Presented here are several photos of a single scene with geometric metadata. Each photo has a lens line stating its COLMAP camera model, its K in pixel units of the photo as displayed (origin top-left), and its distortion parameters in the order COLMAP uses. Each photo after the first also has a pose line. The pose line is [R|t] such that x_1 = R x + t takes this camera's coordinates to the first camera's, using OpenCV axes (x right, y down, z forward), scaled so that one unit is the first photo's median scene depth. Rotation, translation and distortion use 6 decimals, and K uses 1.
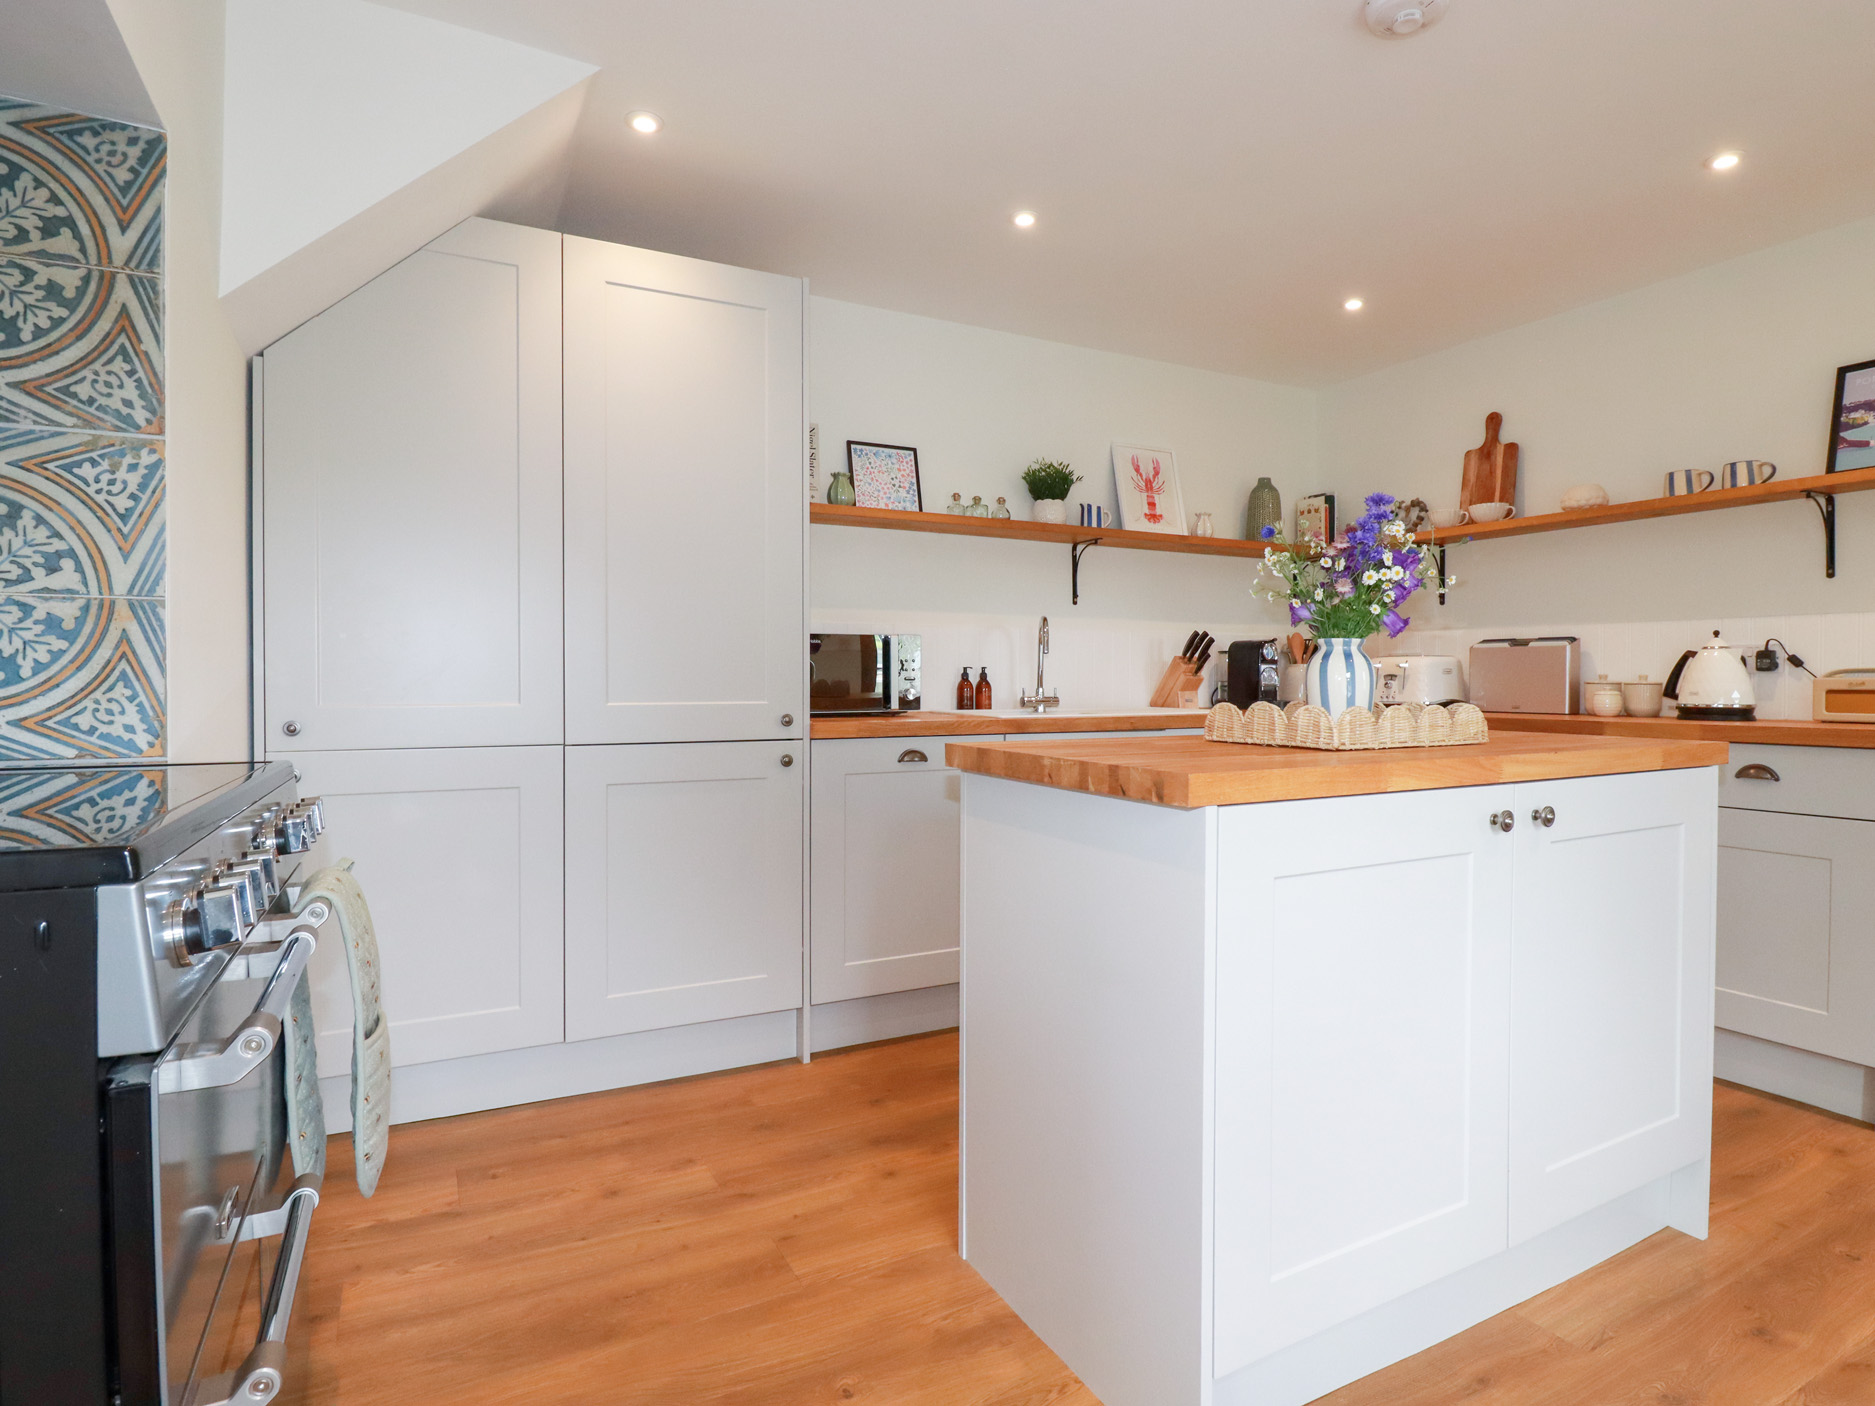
lens RADIAL K [[975.1, 0, 939.1], [0, 975.1, 693.6], [0, 0, 1]] dist [-0.000961, -0.012482]
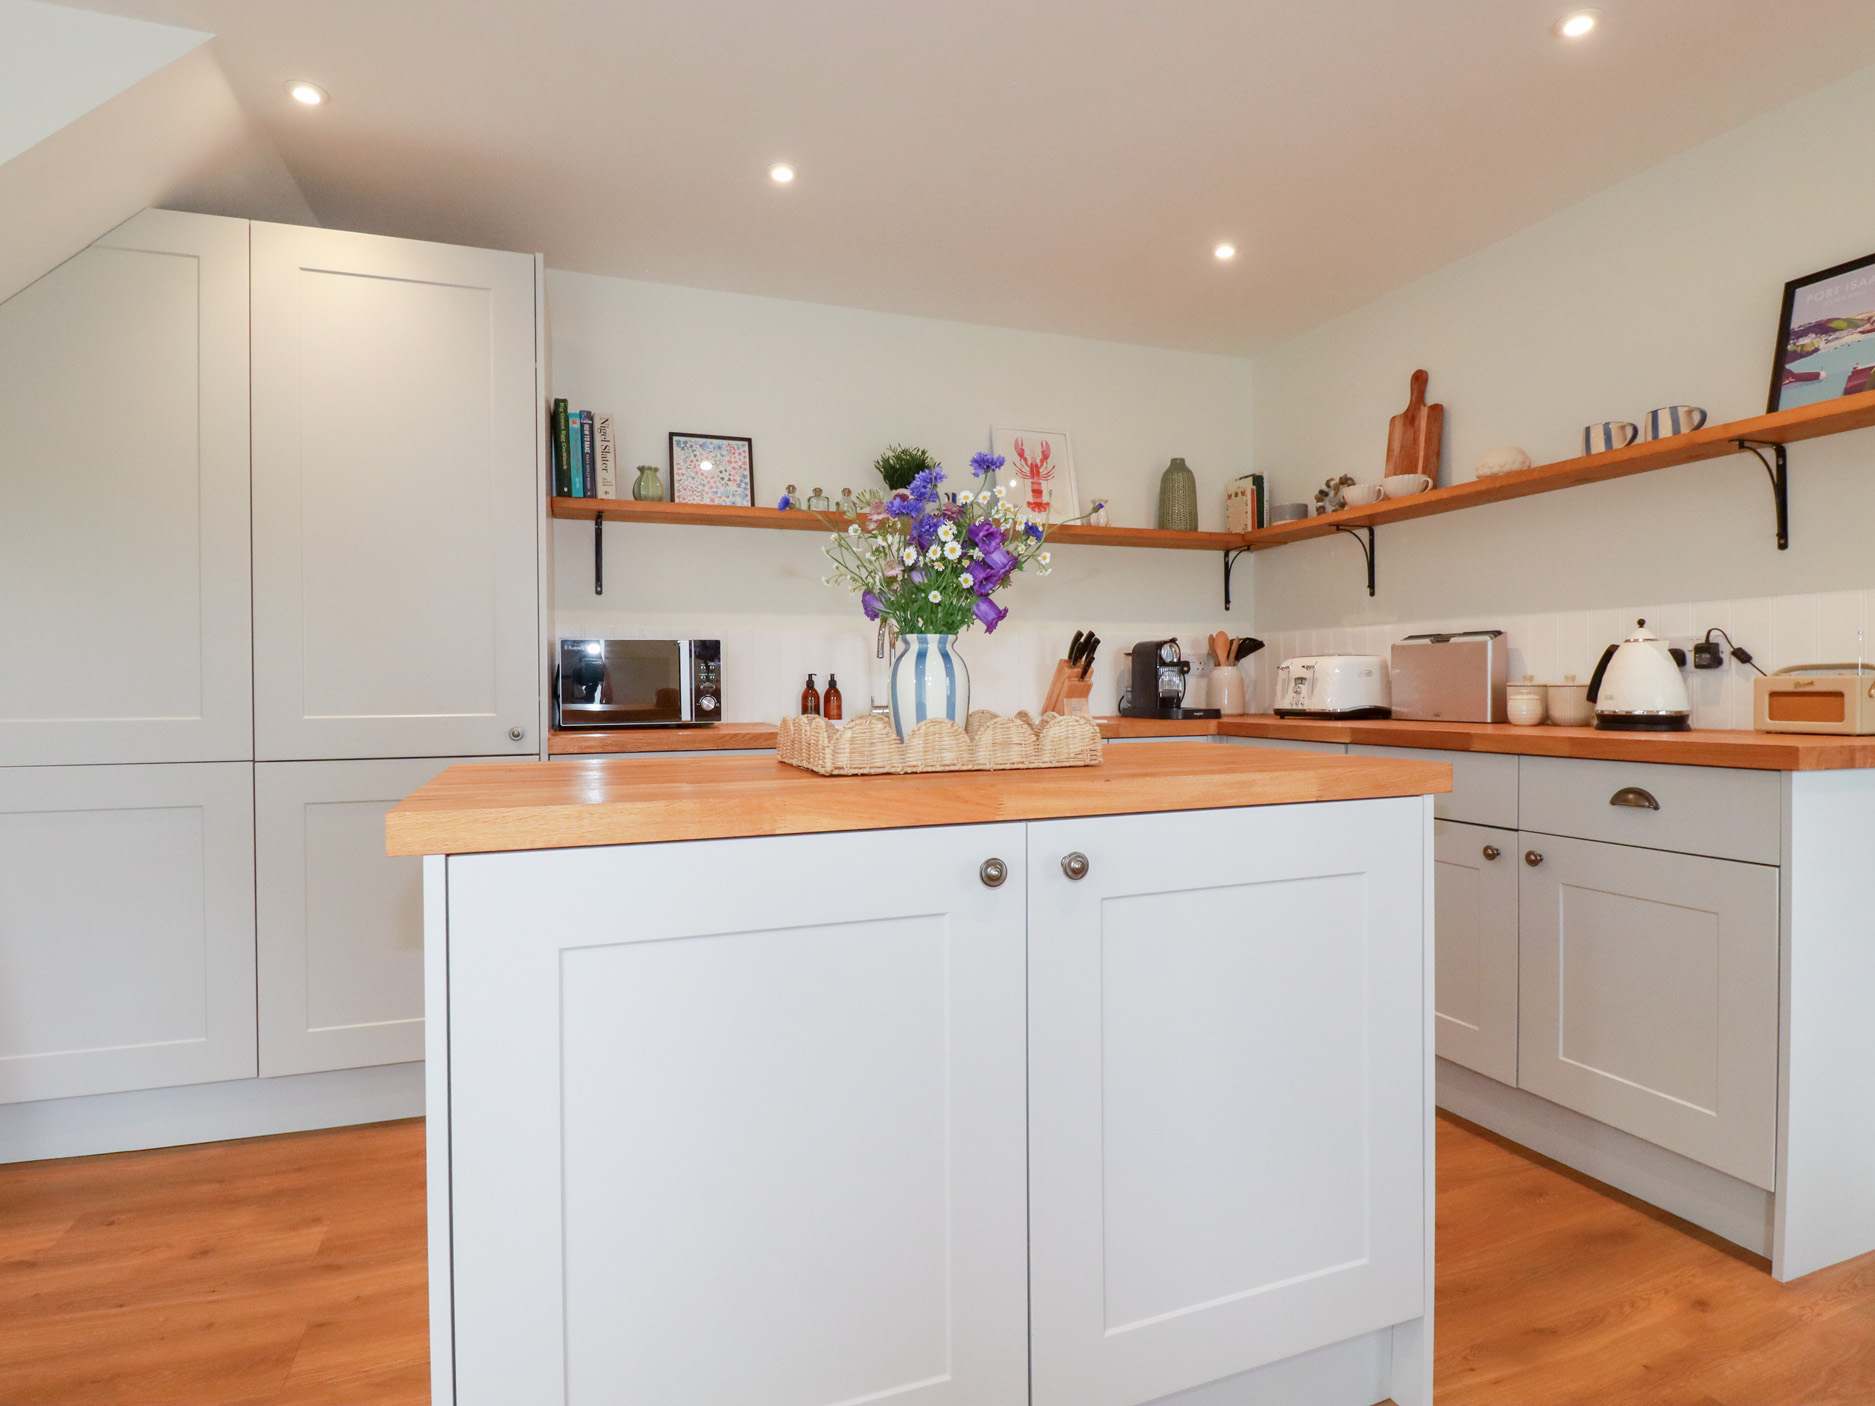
lens RADIAL K [[974.5, 0, 946.2], [0, 974.5, 695.5], [0, 0, 1]] dist [0.001987, -0.014901]
pose [[0.992393, -0.007431, -0.122883, 0.303533], [0.006742, 0.999959, -0.006020, -0.000611], [0.122923, 0.005146, 0.992403, 0.117635]]
